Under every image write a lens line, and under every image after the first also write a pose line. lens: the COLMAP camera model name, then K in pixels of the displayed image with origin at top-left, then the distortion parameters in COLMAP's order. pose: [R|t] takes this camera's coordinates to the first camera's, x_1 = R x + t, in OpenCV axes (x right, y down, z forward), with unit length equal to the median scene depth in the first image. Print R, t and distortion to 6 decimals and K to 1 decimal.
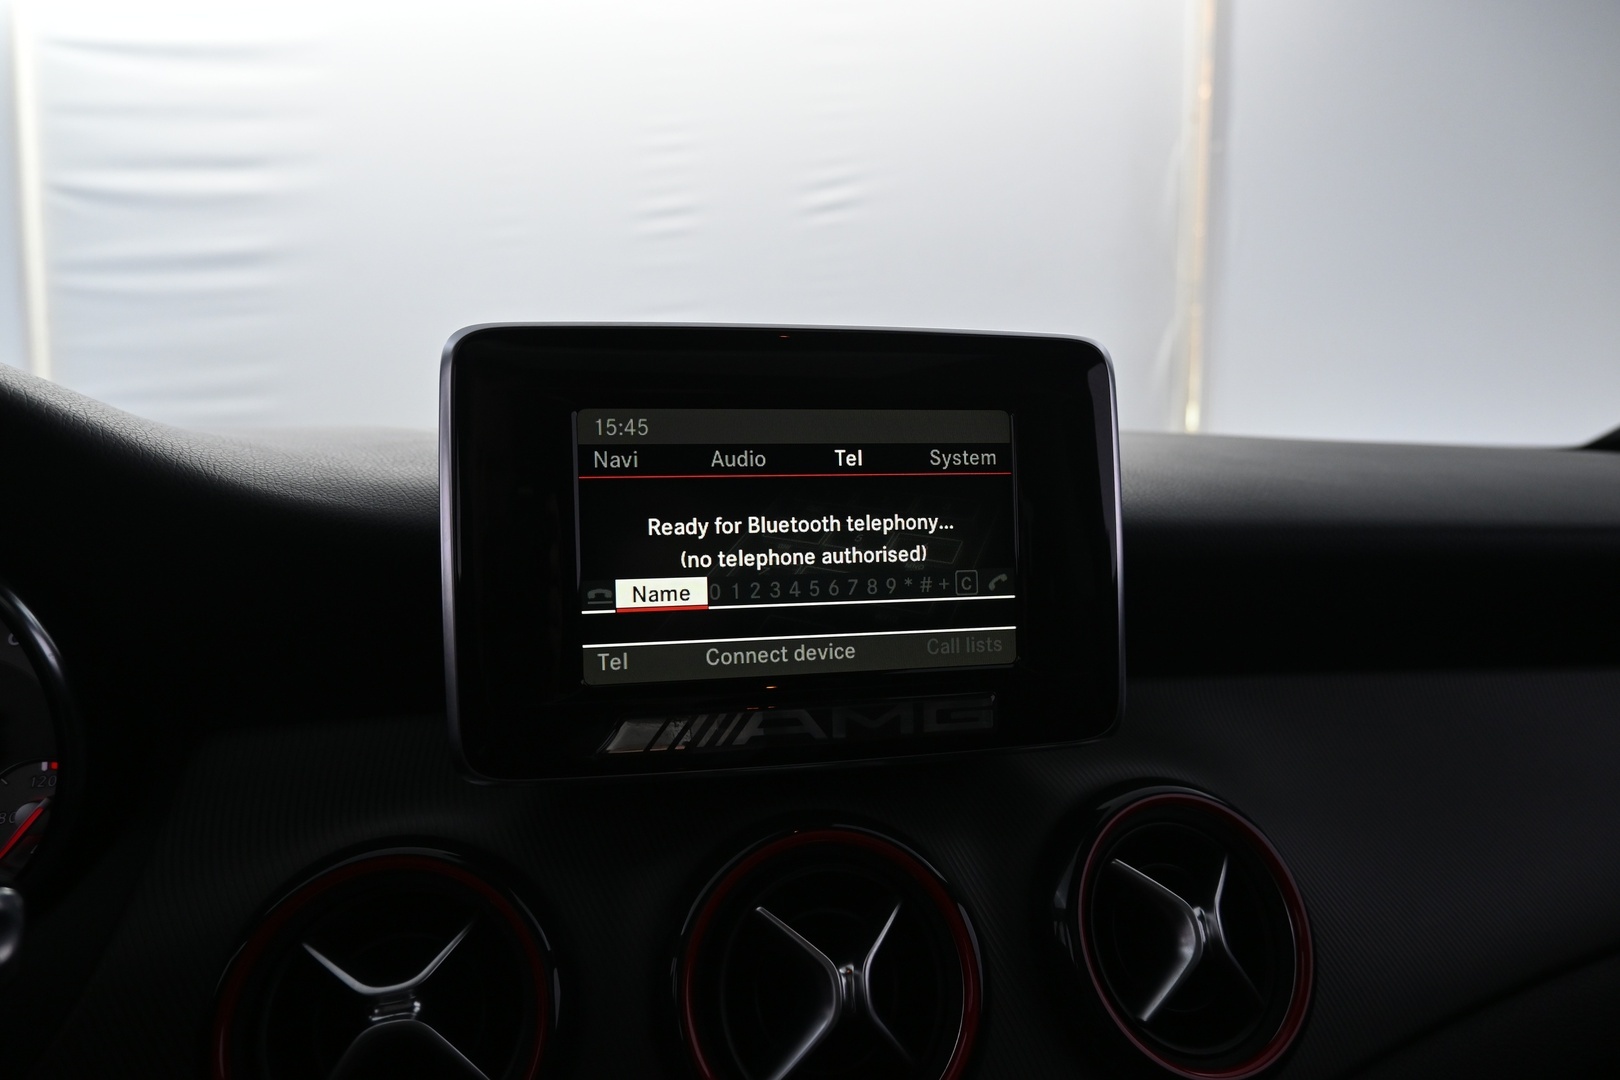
lens RADIAL K [[1107.1, 0, 810.0], [0, 1107.1, 540.0], [0, 0, 1]] dist [-0.003223, -0.002695]
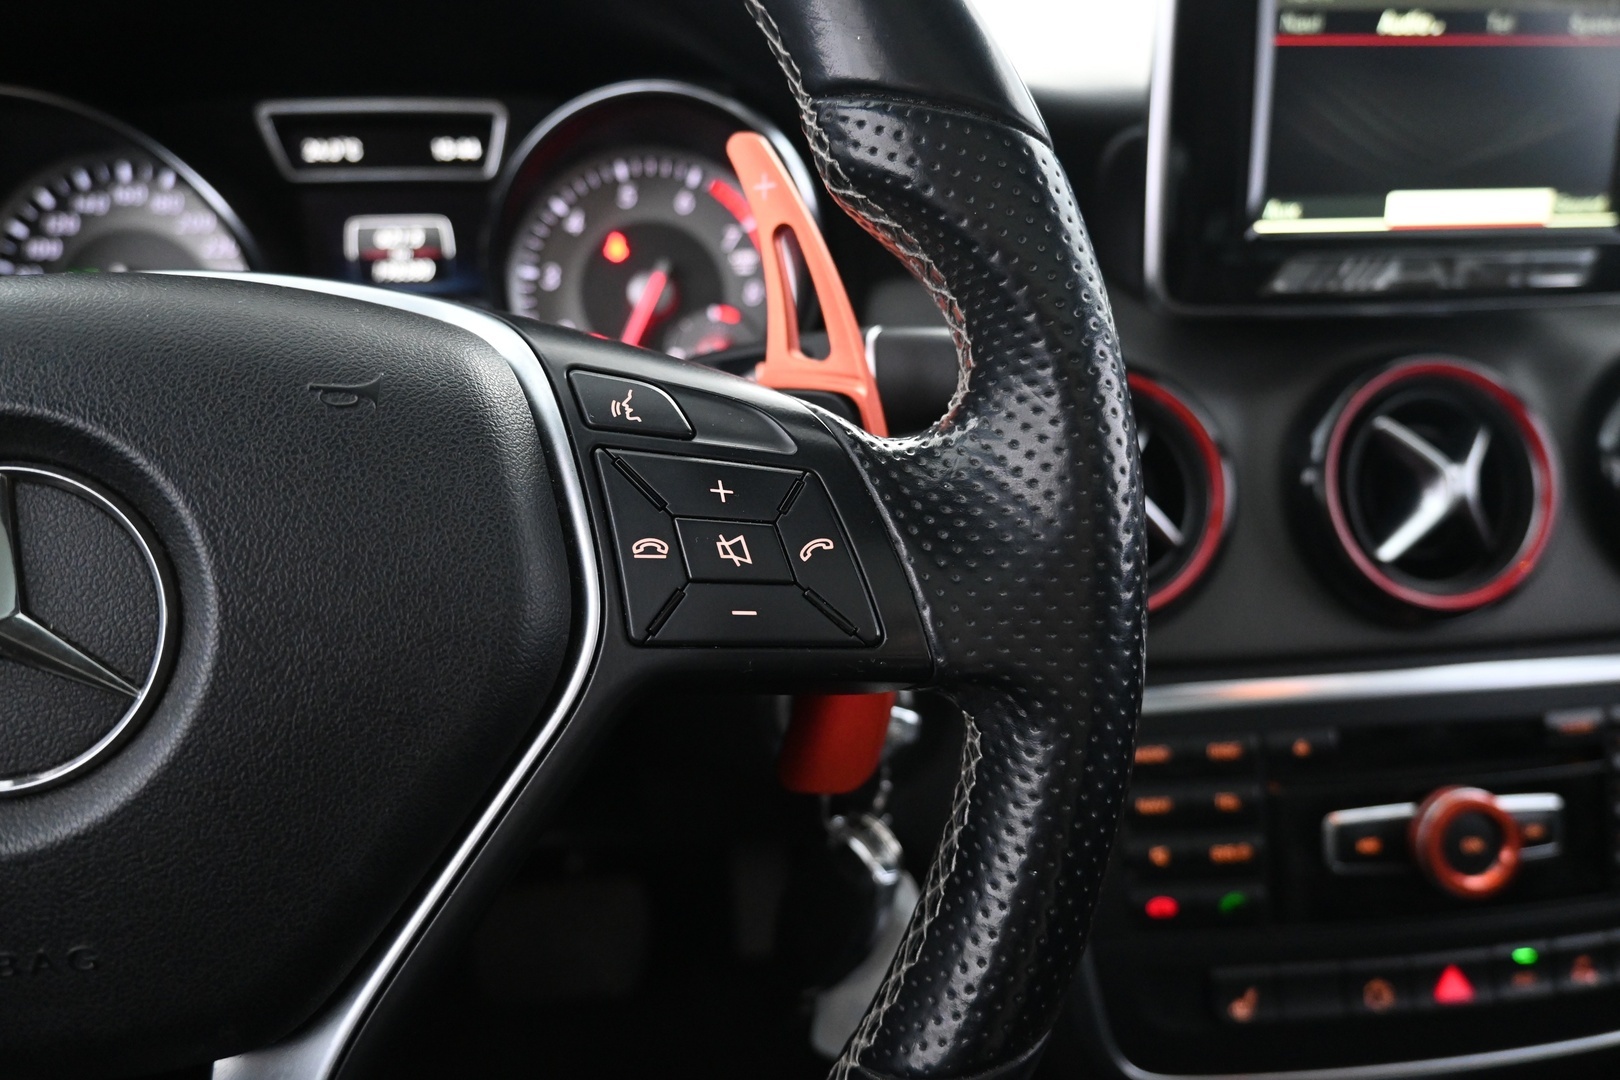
lens RADIAL K [[1107.1, 0, 810.0], [0, 1107.1, 540.0], [0, 0, 1]] dist [-0.003223, -0.002695]
pose [[0.992869, 0.041414, -0.111789, -0.494876], [-0.004117, 0.949073, 0.315031, 0.067720], [0.119143, -0.312324, 0.942475, -0.253322]]
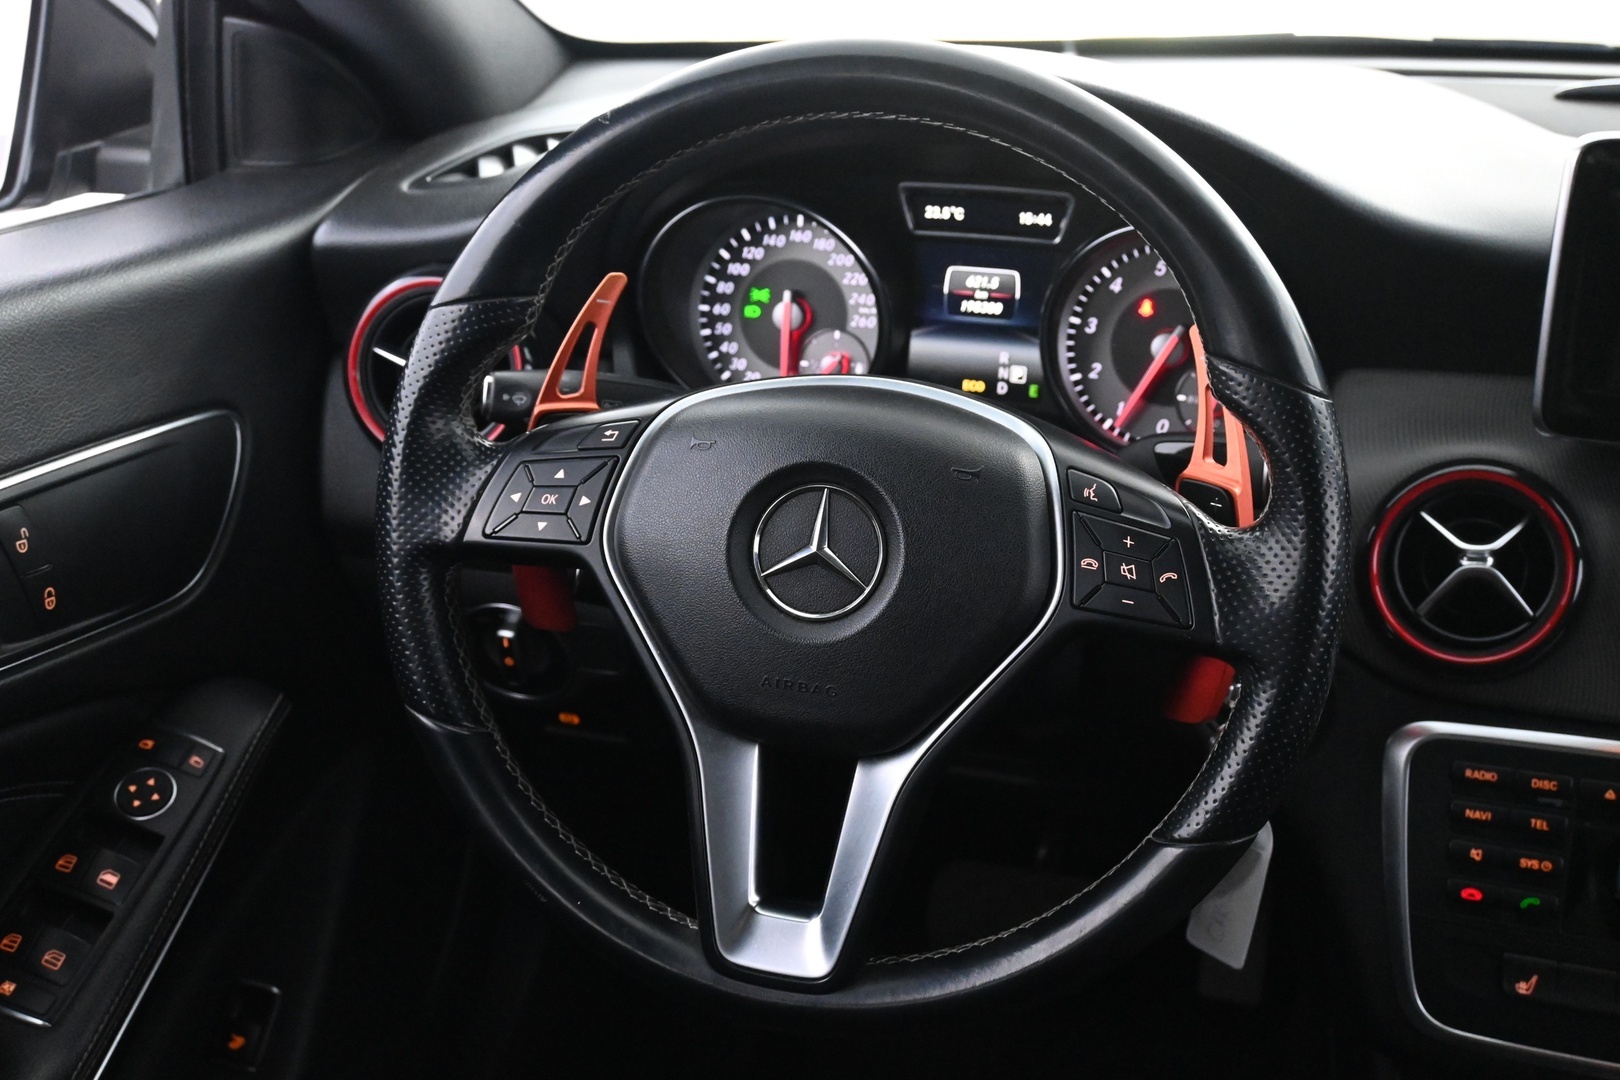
lens RADIAL K [[1889.2, 0, 810.0], [0, 1889.2, 540.0], [0, 0, 1]] dist [-0.000464, -0.026198]
pose [[0.863077, 0.198536, -0.464415, 0.062612], [-0.027192, 0.936434, 0.349787, -0.499106], [0.504340, -0.289265, 0.813614, -1.581643]]
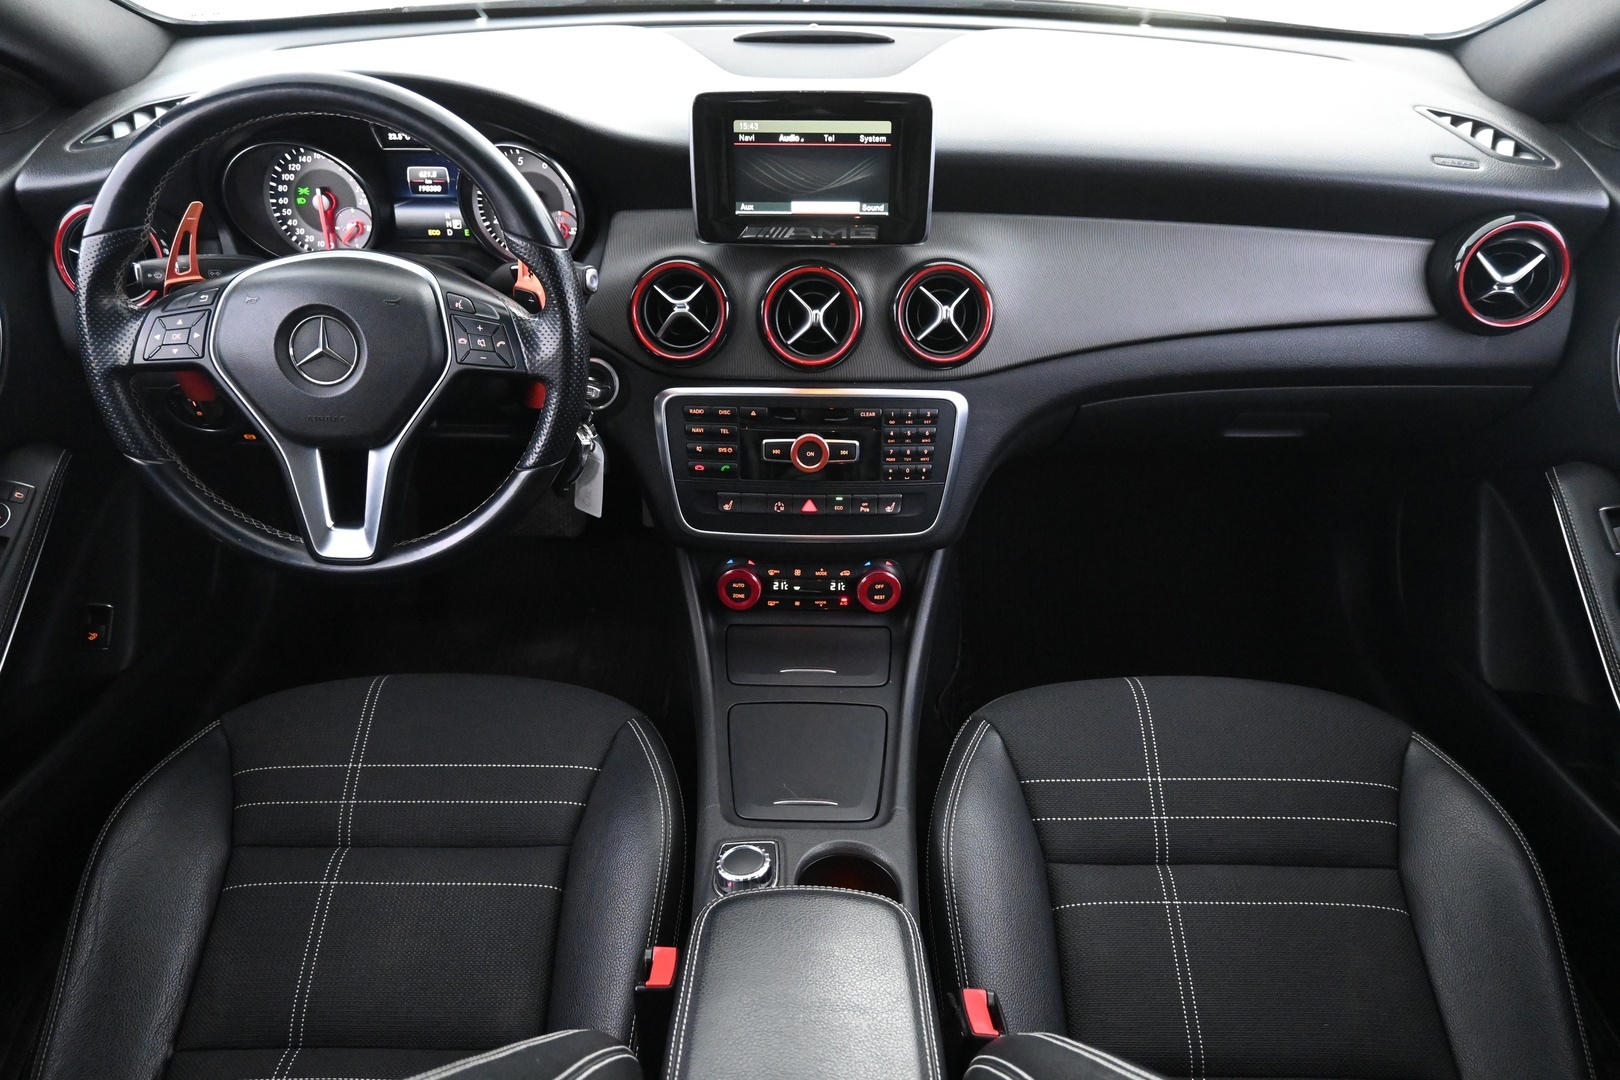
lens RADIAL K [[1158.1, 0, 810.0], [0, 1158.1, 540.0], [0, 0, 1]] dist [-0.005233, -0.007344]
pose [[0.968118, 0.158159, -0.194250, 0.708751], [-0.022186, 0.826557, 0.562415, -0.870163], [0.249510, -0.540175, 0.803714, -1.879566]]
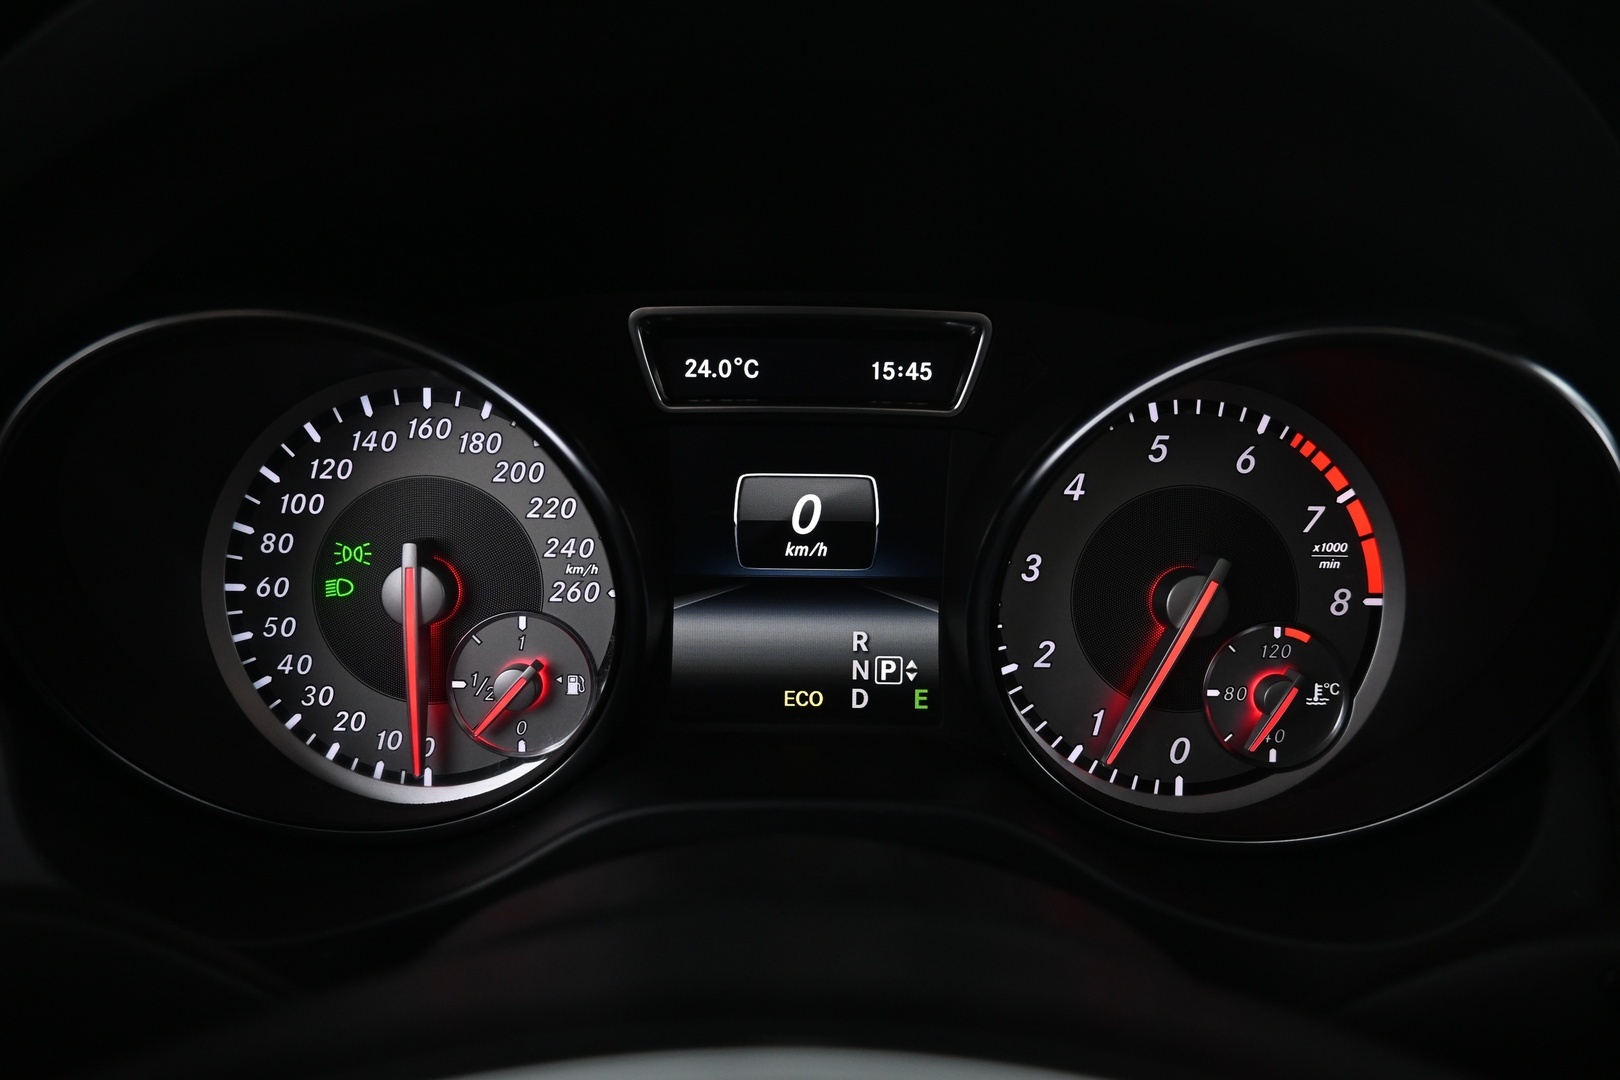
lens RADIAL K [[1107.1, 0, 810.0], [0, 1107.1, 540.0], [0, 0, 1]] dist [-0.003223, -0.002695]
pose [[0.971069, 0.083148, -0.223854, -0.944716], [-0.025683, 0.968350, 0.248270, -0.042594], [0.237412, -0.235339, 0.942471, 0.215704]]
